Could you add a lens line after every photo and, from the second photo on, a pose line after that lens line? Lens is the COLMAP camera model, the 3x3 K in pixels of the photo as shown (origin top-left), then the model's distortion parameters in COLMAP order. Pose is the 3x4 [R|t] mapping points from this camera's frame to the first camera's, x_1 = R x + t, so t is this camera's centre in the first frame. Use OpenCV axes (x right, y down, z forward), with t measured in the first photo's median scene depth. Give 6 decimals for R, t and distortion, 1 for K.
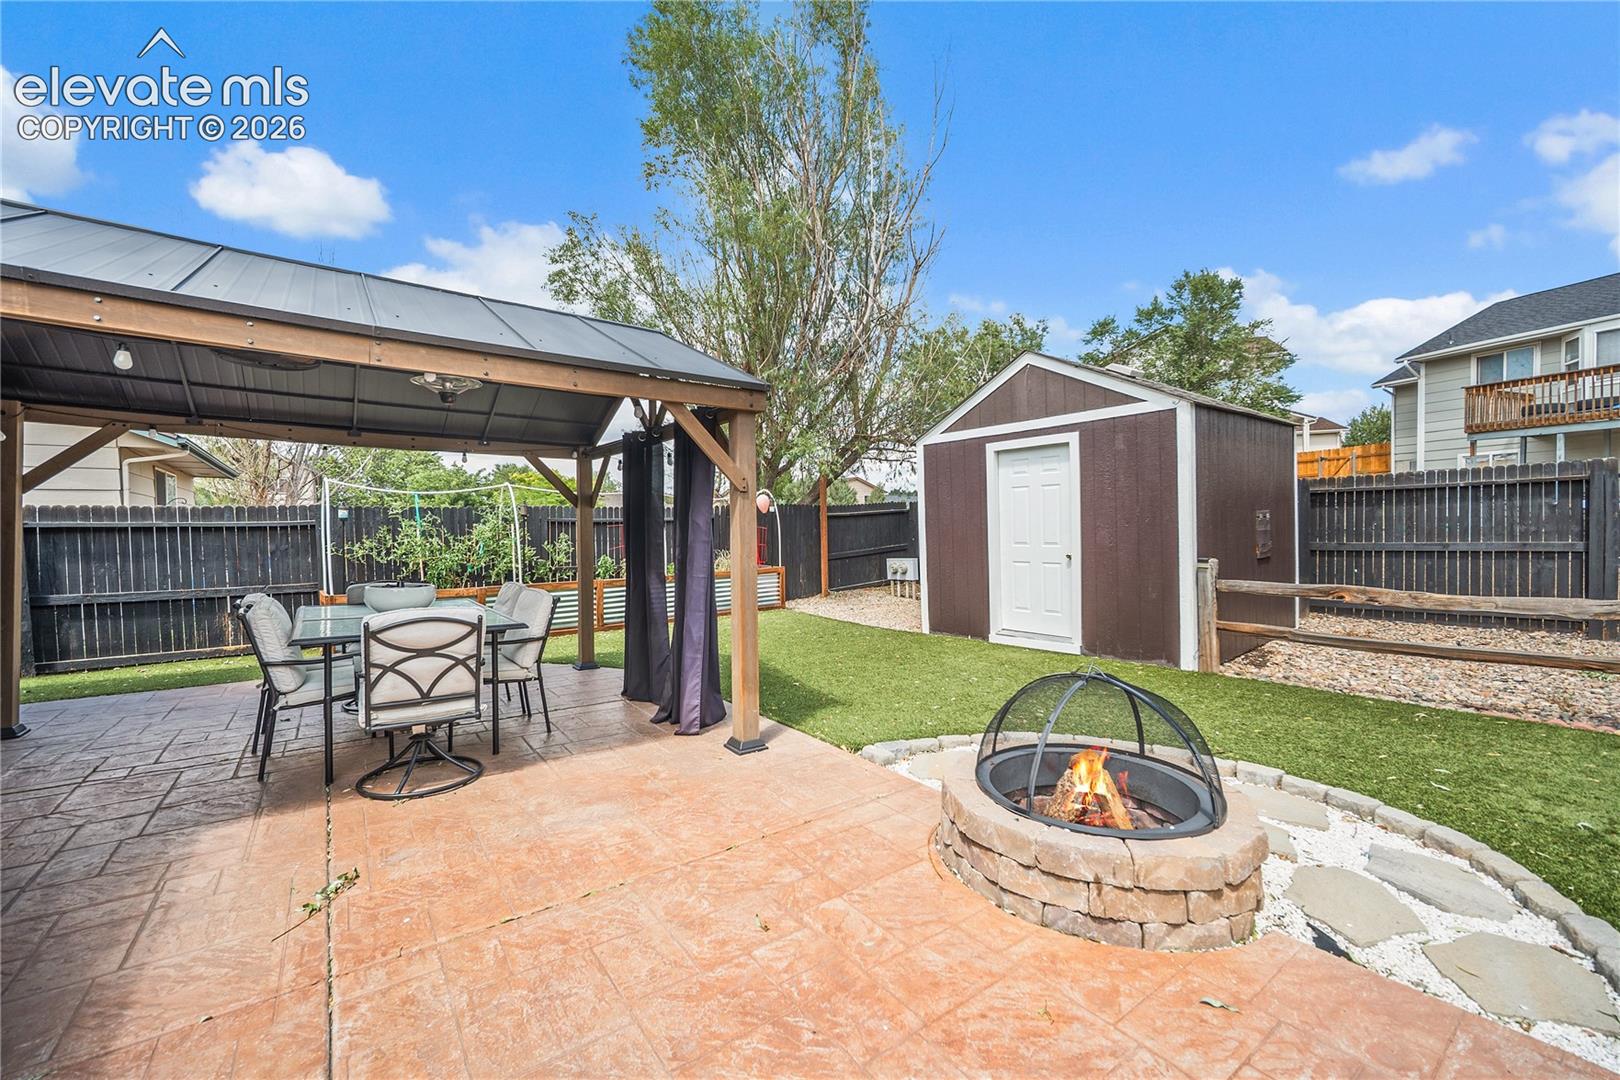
lens RADIAL K [[647.8, 0, 810.0], [0, 647.8, 540.0], [0, 0, 1]] dist [-0.000682, 0.000025]
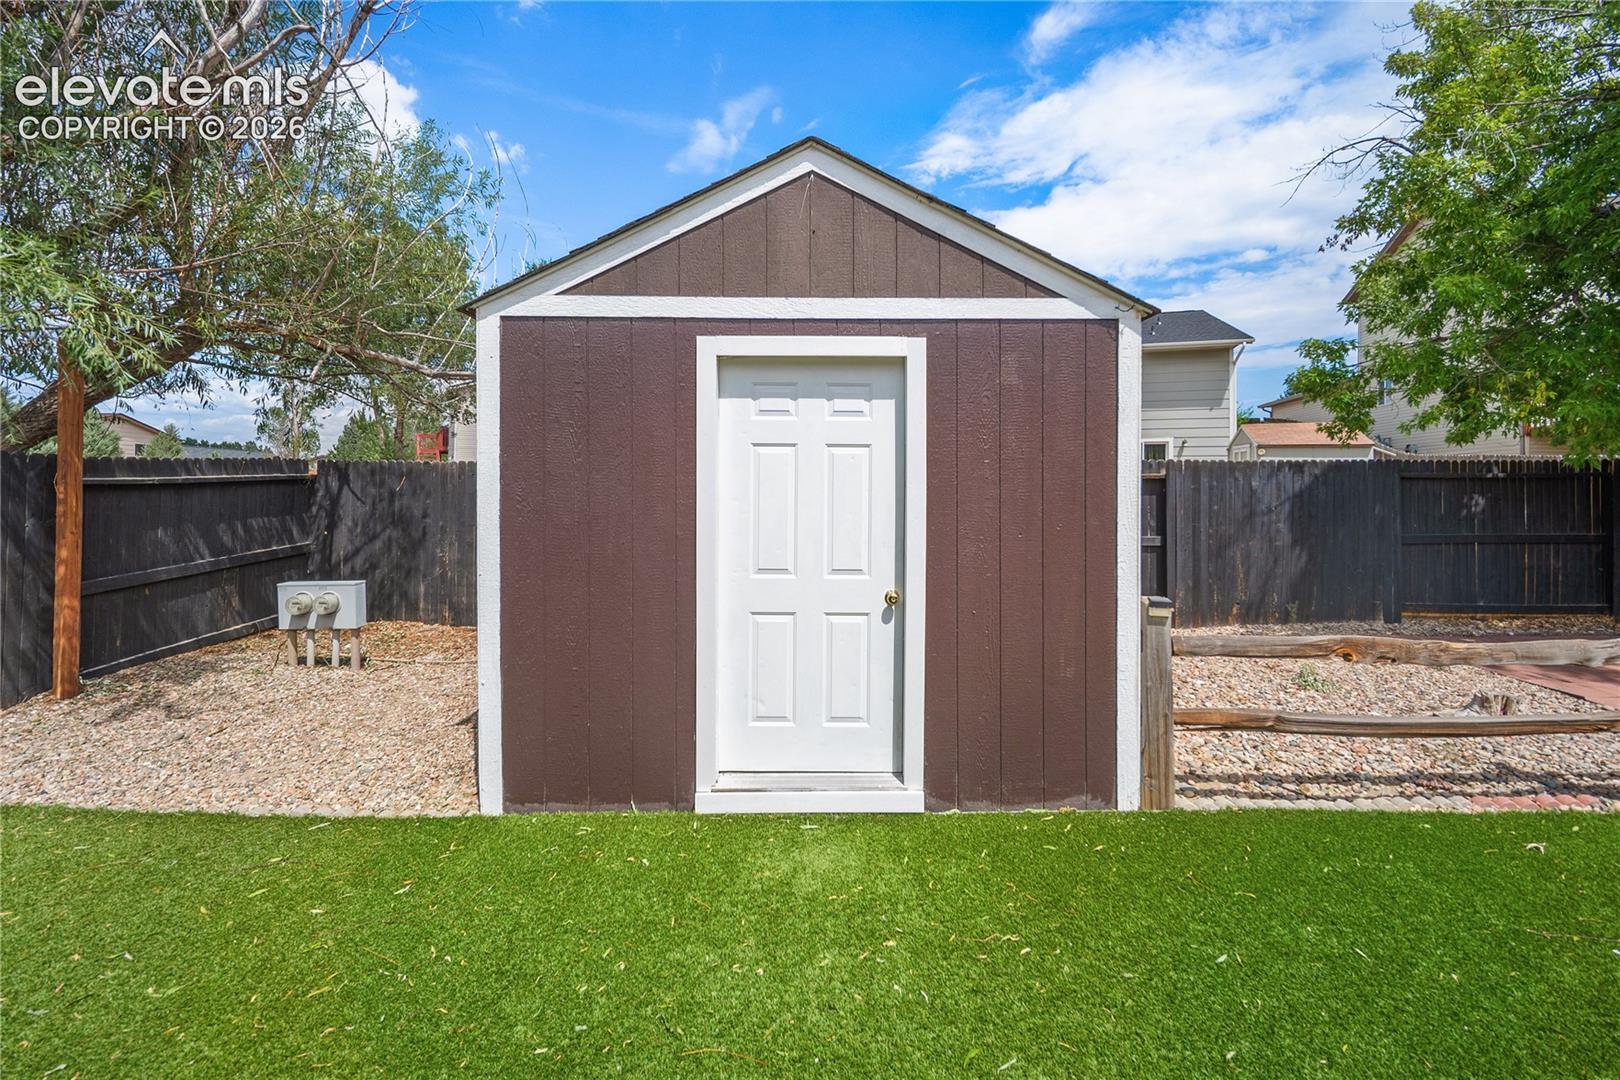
lens RADIAL K [[658.1, 0, 811.9], [0, 658.1, 487.3], [0, 0, 1]] dist [0.000141, -0.000095]
pose [[0.628622, 0.028677, 0.777182, -0.013717], [-0.001853, 0.999372, -0.035377, -0.057355], [-0.777709, 0.020799, 0.628280, 1.075536]]
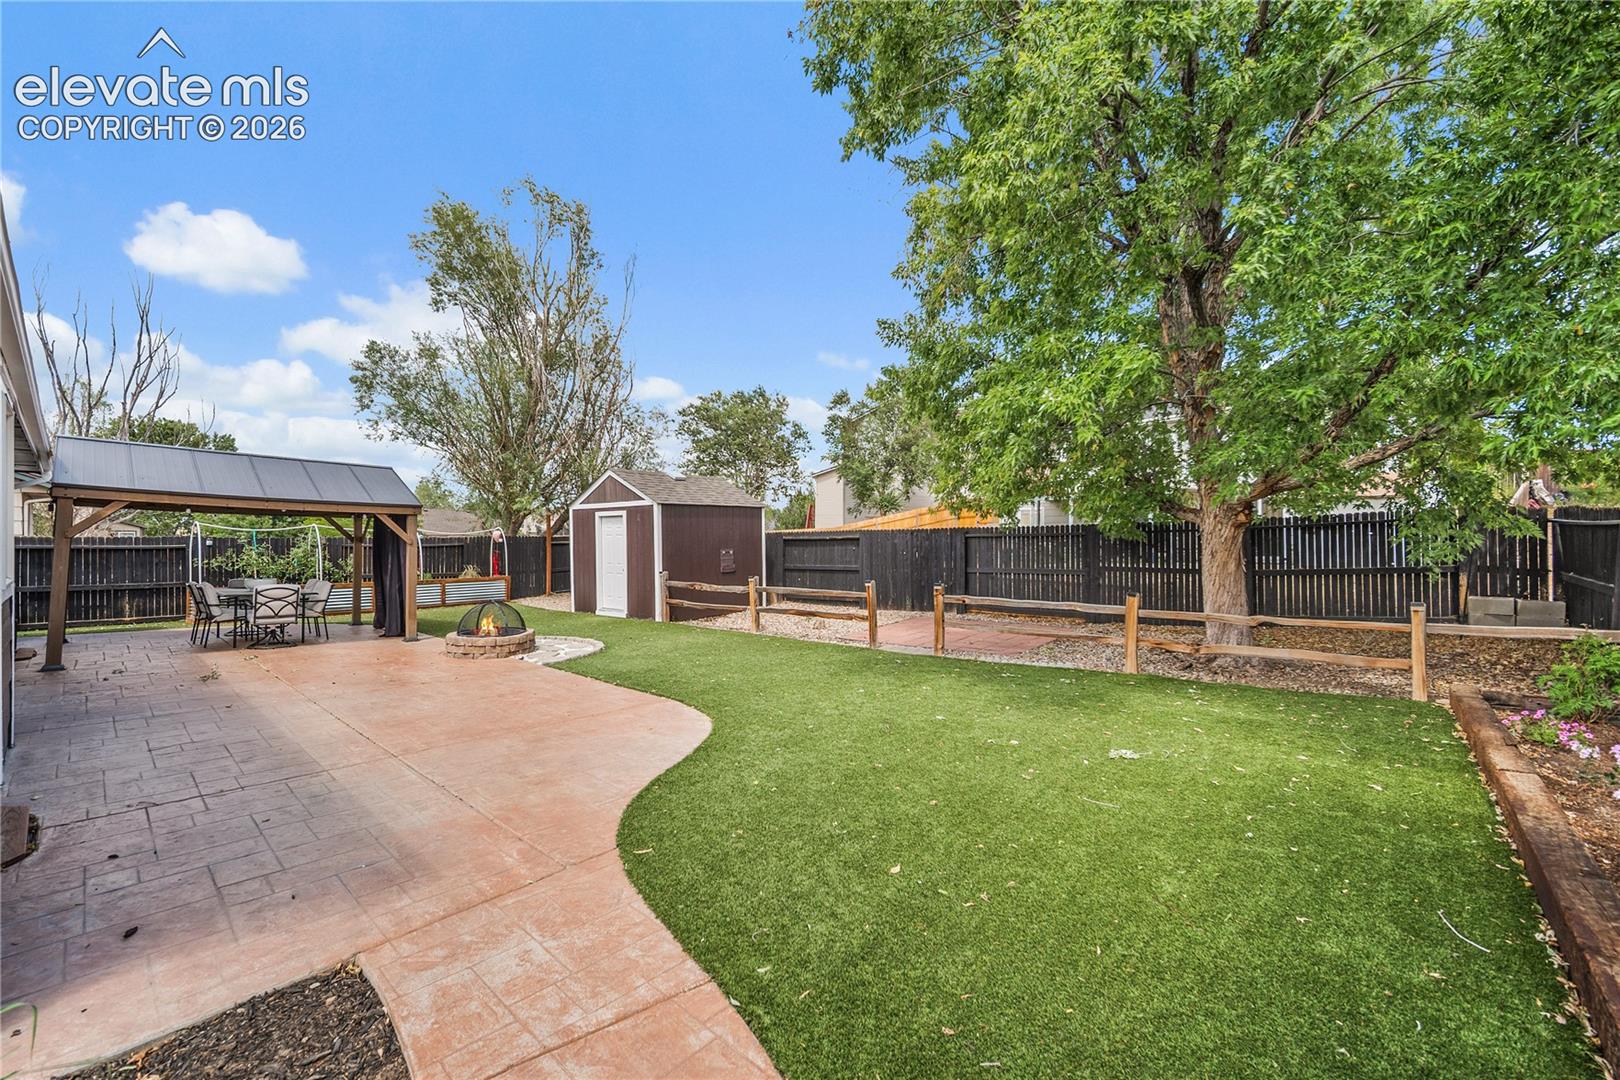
lens RADIAL K [[636.7, 0, 810.0], [0, 636.7, 540.0], [0, 0, 1]] dist [0.000416, 0.000386]
pose [[0.976252, 0.020175, 0.215698, 0.792113], [-0.015047, 0.999564, -0.025389, -0.042769], [-0.216116, 0.021541, 0.976130, -1.633448]]
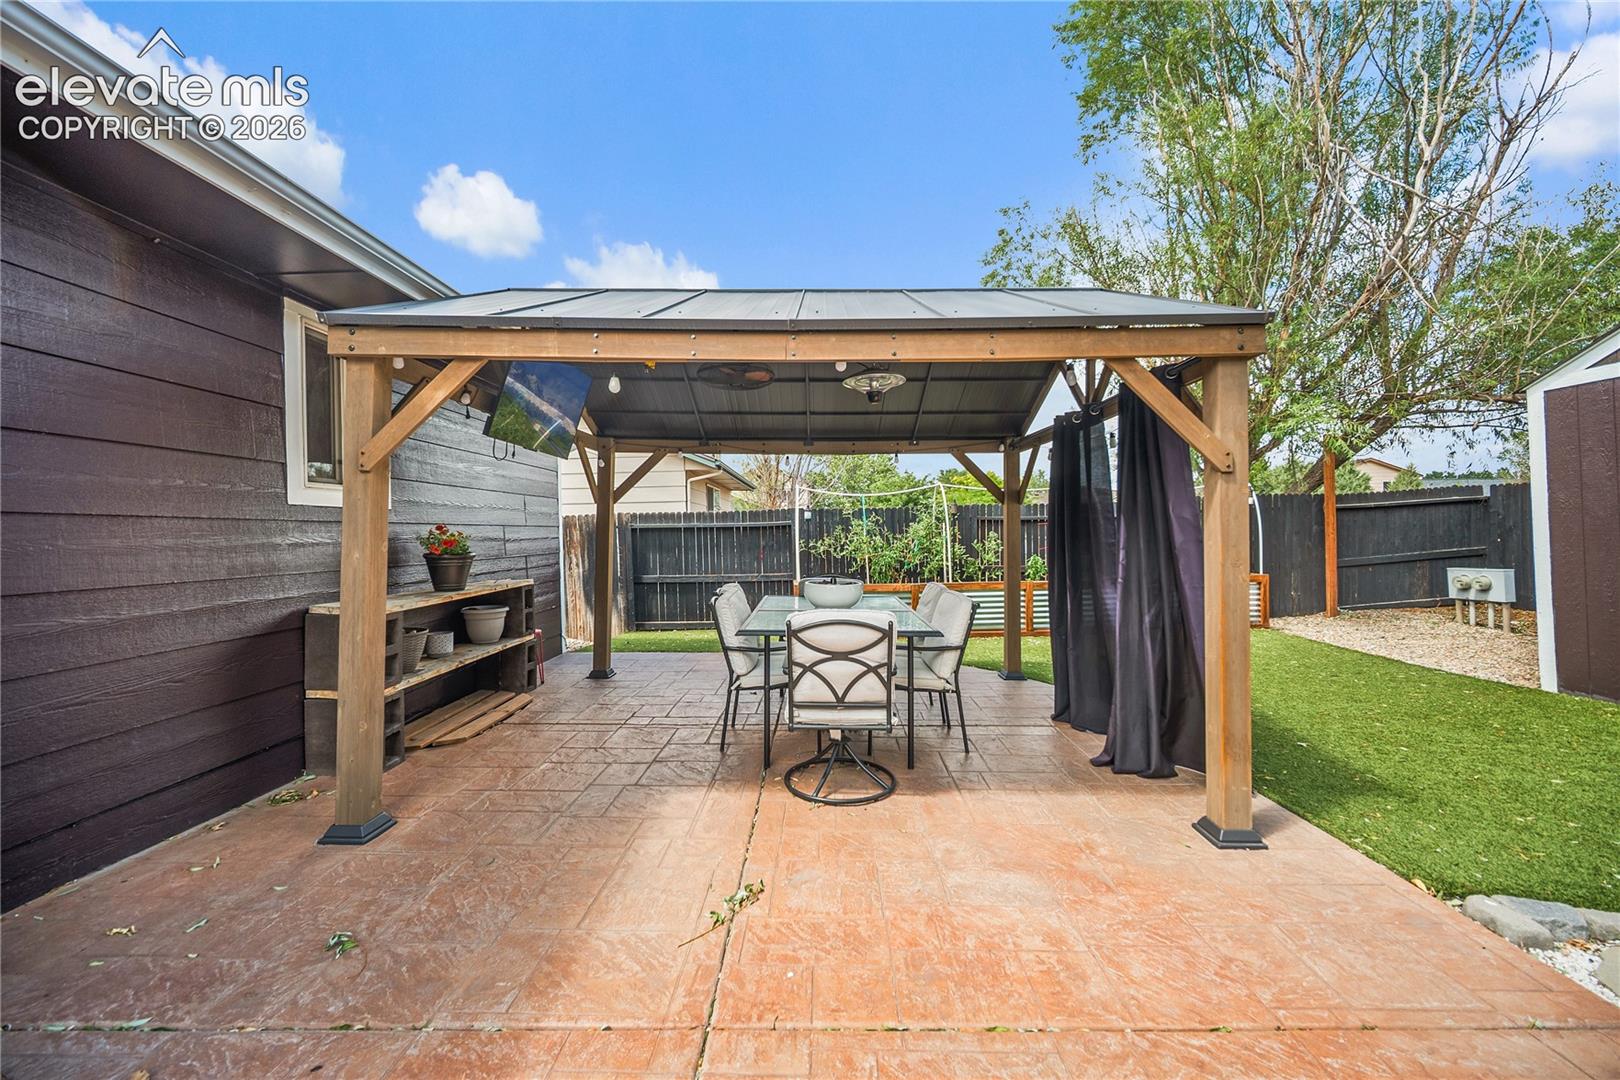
lens RADIAL K [[631.3, 0, 816.7], [0, 631.3, 537.2], [0, 0, 1]] dist [-0.003027, -0.000341]
pose [[0.798800, 0.004422, -0.601580, -0.038621], [-0.005251, 0.999986, 0.000377, -0.001982], [0.601573, 0.002858, 0.798813, 0.154625]]
